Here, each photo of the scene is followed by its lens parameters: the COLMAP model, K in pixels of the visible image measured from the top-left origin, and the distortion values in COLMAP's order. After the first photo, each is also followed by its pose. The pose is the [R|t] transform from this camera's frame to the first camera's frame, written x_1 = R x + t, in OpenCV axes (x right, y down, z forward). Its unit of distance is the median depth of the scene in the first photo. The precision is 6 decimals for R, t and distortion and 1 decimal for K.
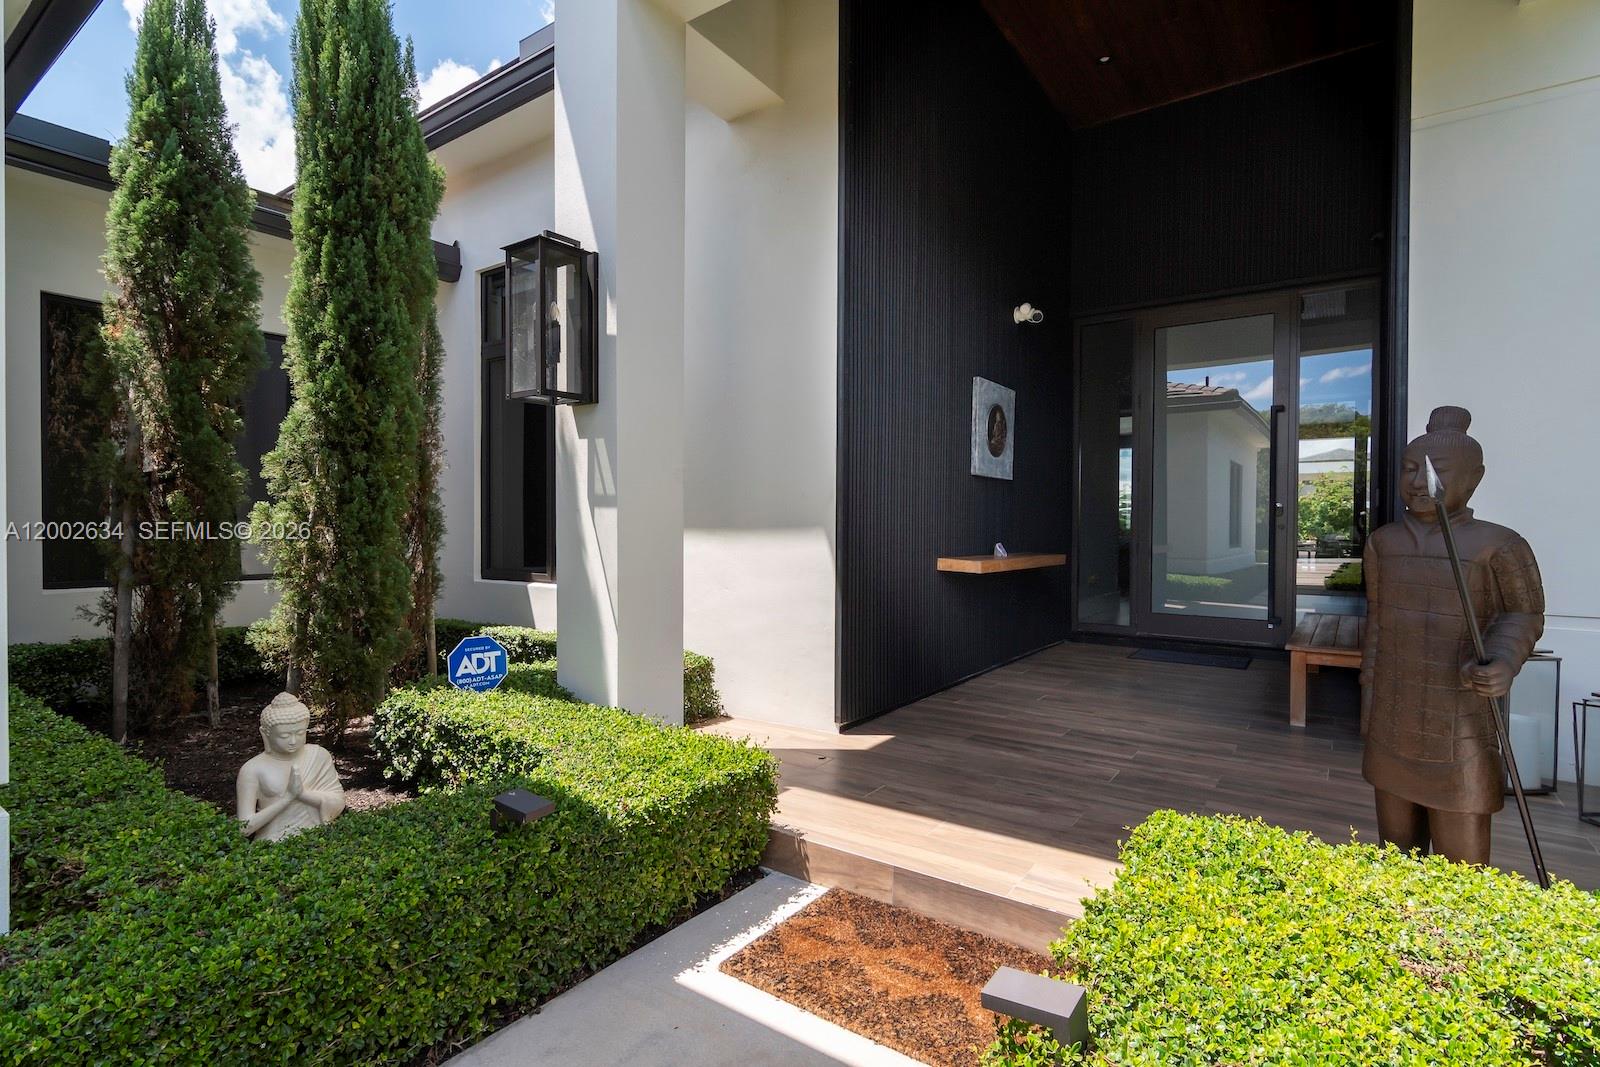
lens RADIAL K [[785.4, 0, 791.2], [0, 785.4, 529.7], [0, 0, 1]] dist [-0.001155, 0.000945]
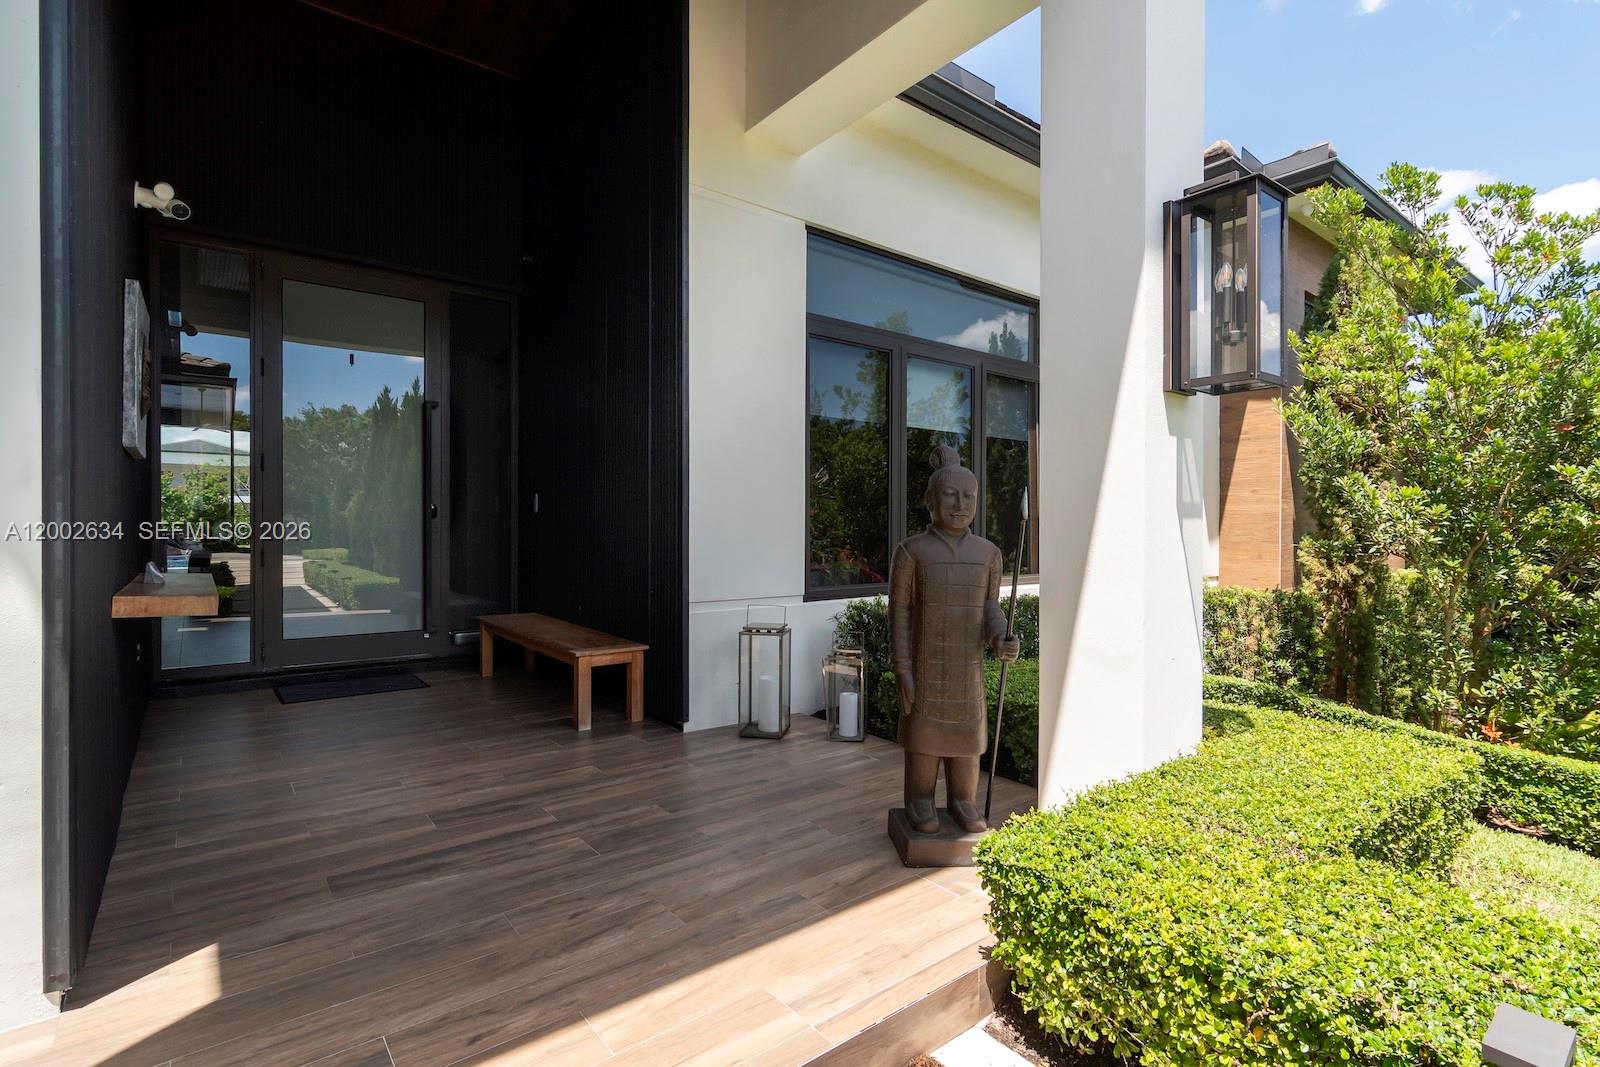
lens RADIAL K [[785.4, 0, 791.2], [0, 785.4, 529.7], [0, 0, 1]] dist [-0.001155, 0.000945]
pose [[0.262873, -0.012213, 0.964753, -0.274961], [0.004311, 0.999925, 0.011483, -0.019500], [-0.964821, 0.001140, 0.262906, 0.512943]]
